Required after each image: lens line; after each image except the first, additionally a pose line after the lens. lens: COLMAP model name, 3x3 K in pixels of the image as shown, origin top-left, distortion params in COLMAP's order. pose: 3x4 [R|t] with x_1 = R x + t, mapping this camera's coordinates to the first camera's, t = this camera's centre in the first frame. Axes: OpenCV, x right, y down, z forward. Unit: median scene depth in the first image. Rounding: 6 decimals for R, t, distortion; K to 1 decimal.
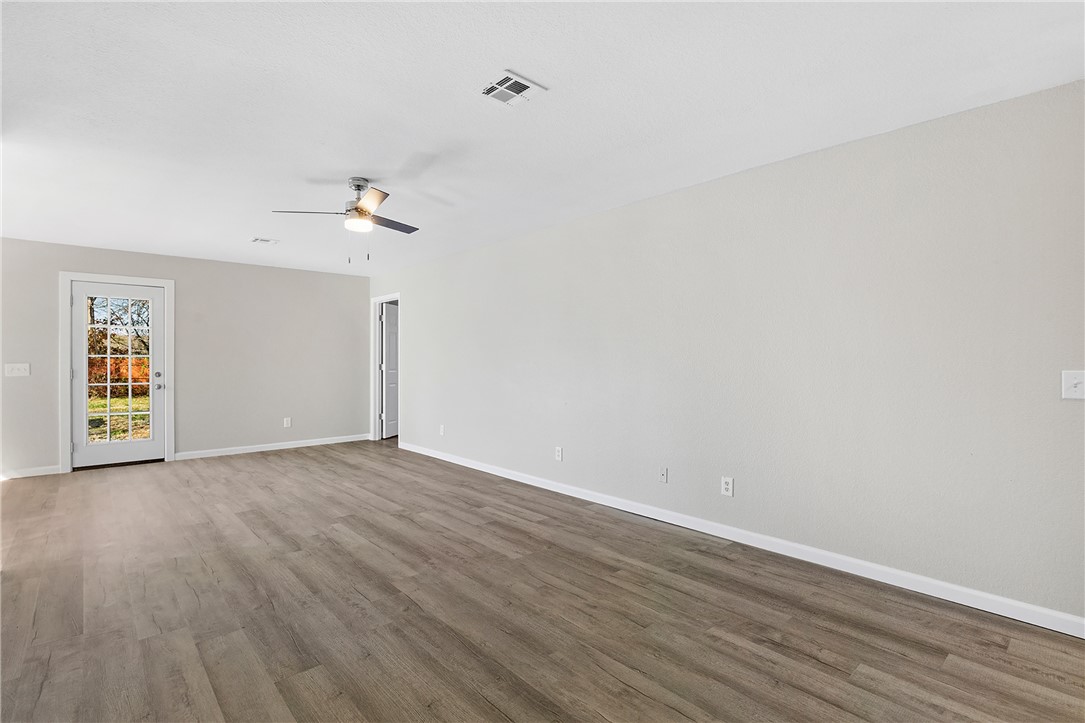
lens RADIAL K [[507.4, 0, 540.6], [0, 507.4, 361.7], [0, 0, 1]] dist [-0.009384, 0.002697]
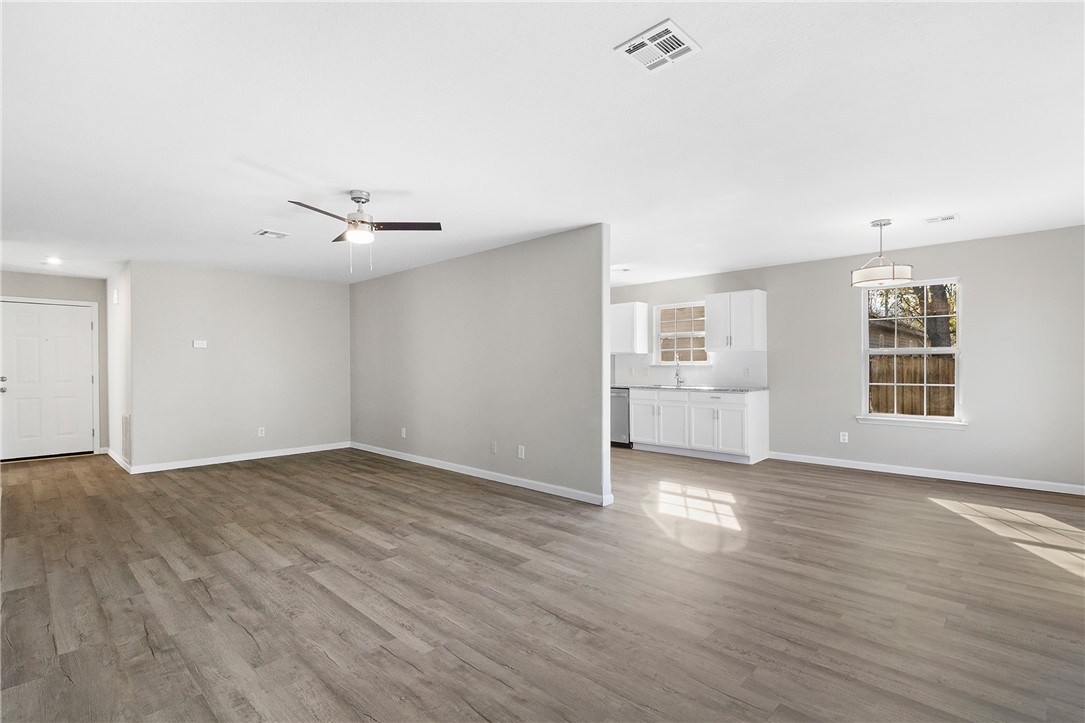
lens RADIAL K [[507.4, 0, 540.9], [0, 507.4, 368.3], [0, 0, 1]] dist [-0.009384, 0.002697]
pose [[-0.997365, 0.006961, -0.072208, -0.591992], [0.006056, 0.999900, 0.012743, -0.011325], [0.072290, 0.012272, -0.997308, 1.872094]]
